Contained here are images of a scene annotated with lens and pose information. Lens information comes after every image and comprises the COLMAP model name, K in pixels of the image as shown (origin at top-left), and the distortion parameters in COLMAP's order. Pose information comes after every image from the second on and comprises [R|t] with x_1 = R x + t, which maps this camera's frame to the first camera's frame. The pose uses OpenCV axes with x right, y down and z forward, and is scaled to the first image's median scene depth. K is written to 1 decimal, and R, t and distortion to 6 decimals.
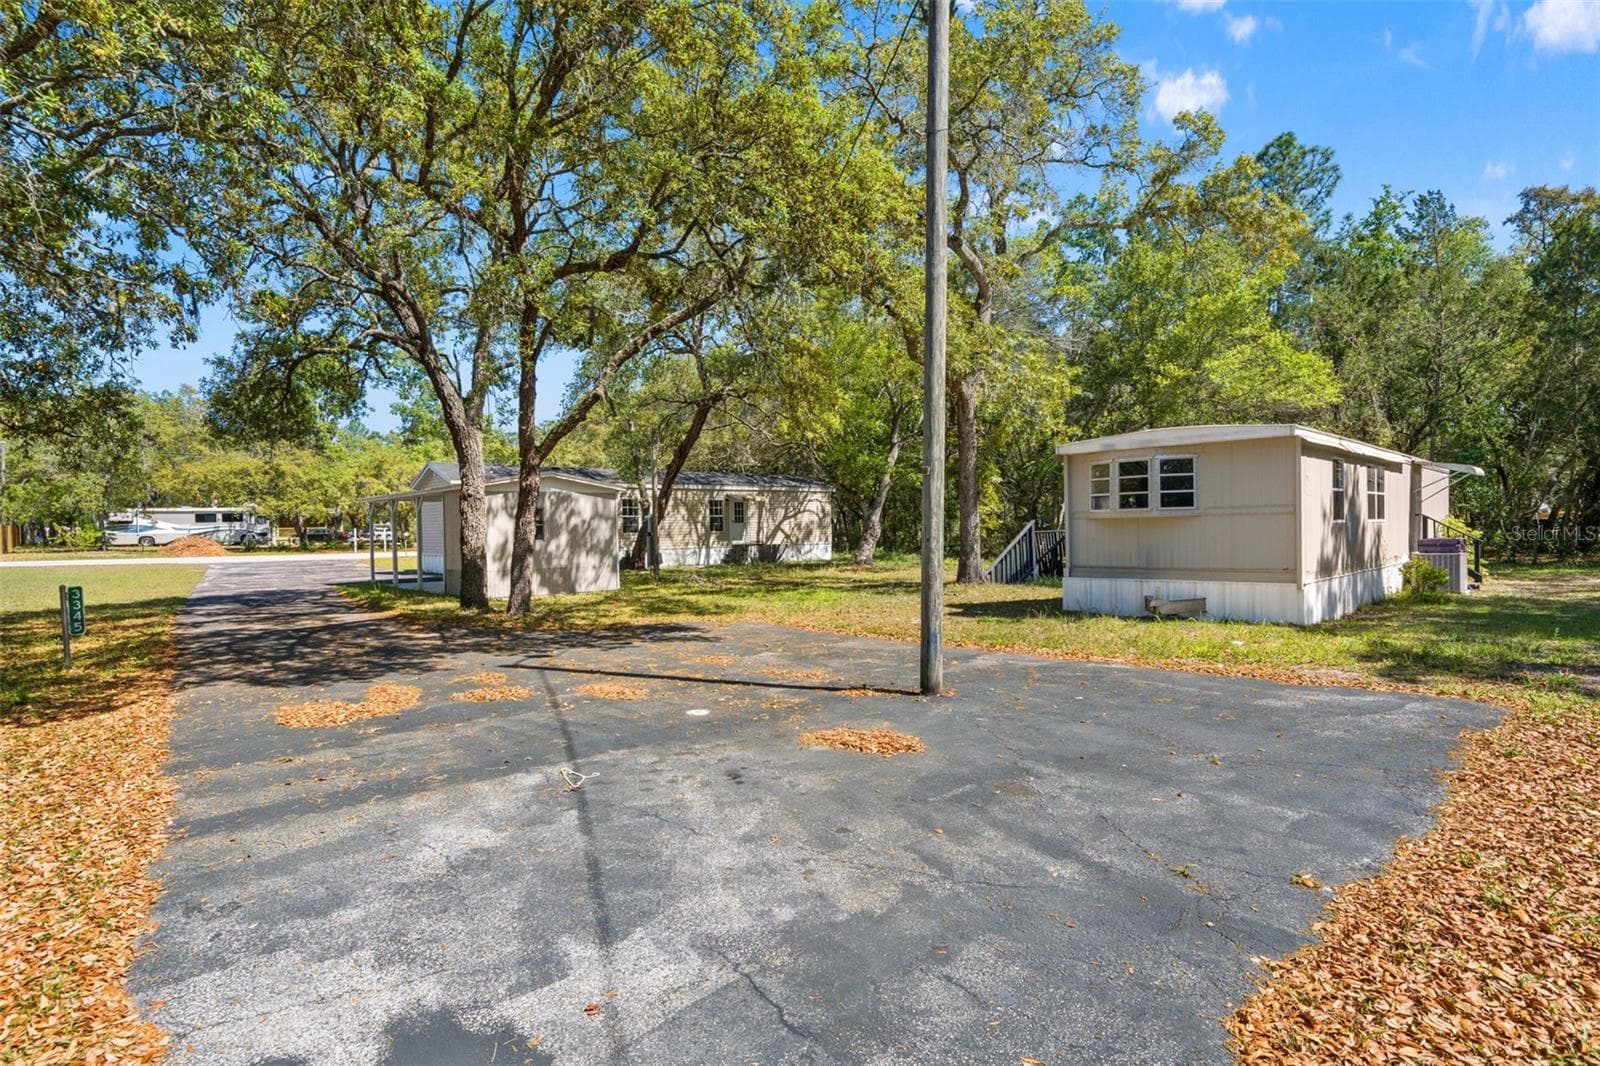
lens RADIAL K [[839.5, 0, 800.0], [0, 839.5, 533.0], [0, 0, 1]] dist [0.002302, 0.001148]
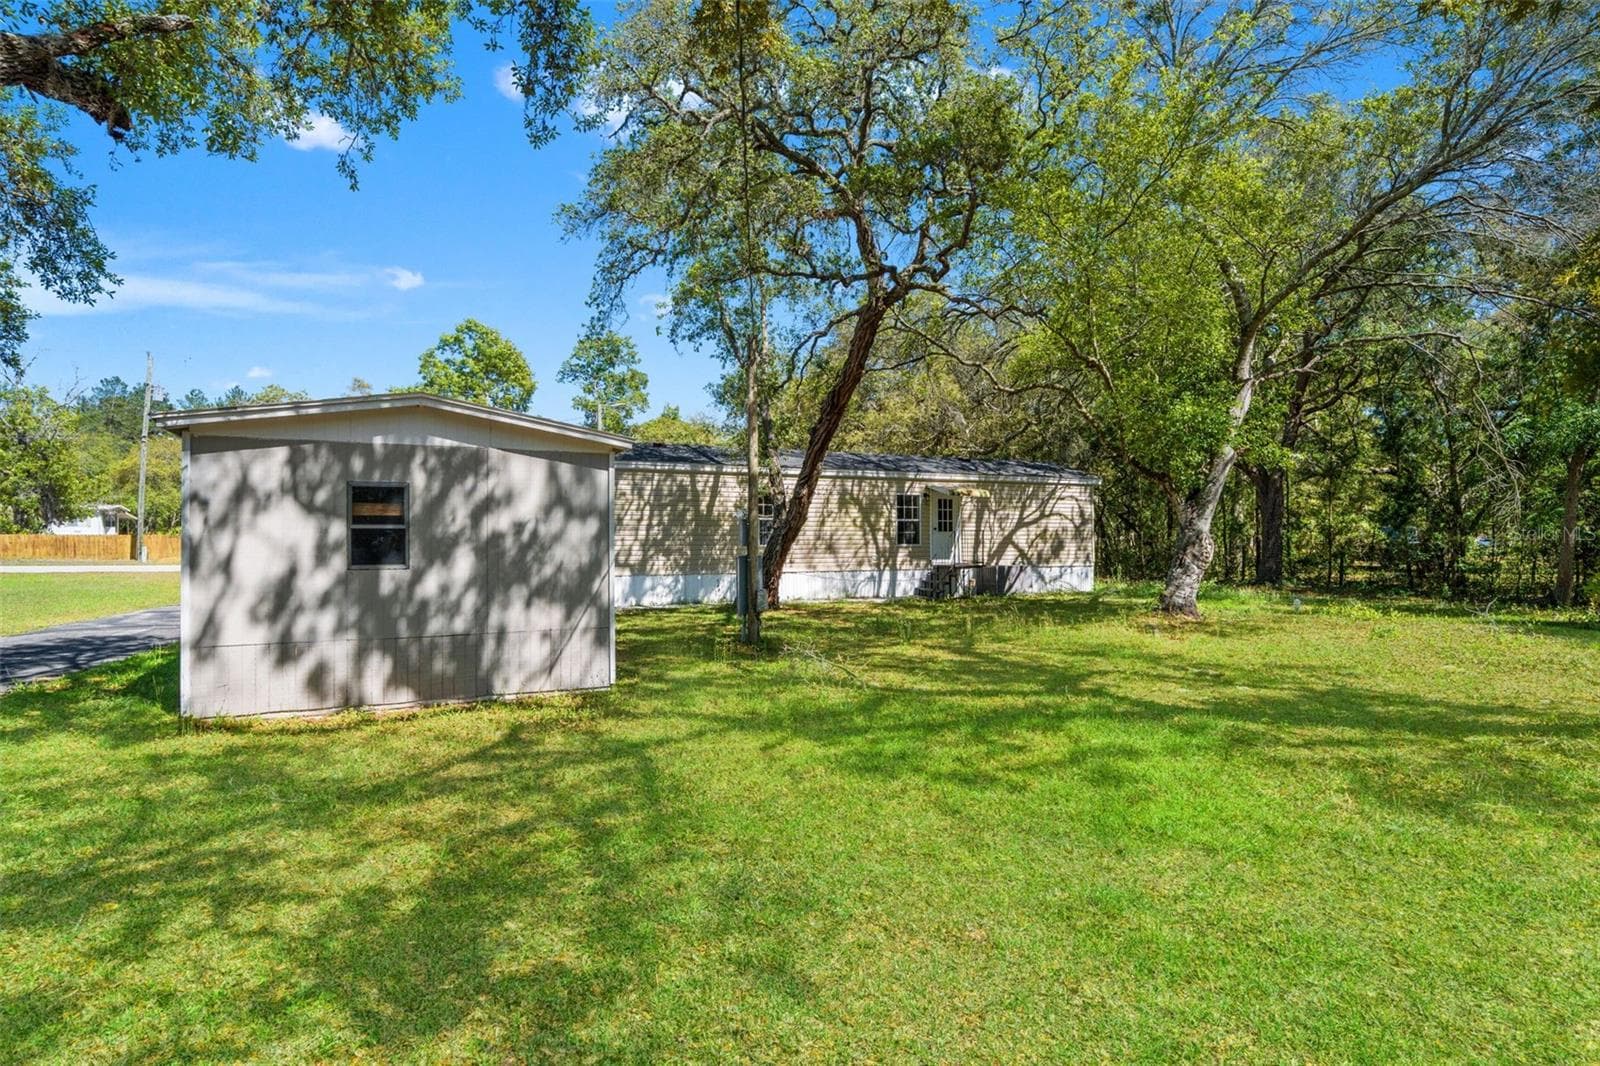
lens RADIAL K [[782.7, 0, 802.2], [0, 782.7, 540.2], [0, 0, 1]] dist [0.002168, 0.000289]
pose [[0.959655, 0.012877, -0.280886, -0.010183], [-0.013039, 0.999914, 0.001291, -0.004927], [0.280878, 0.002423, 0.959740, 0.411918]]
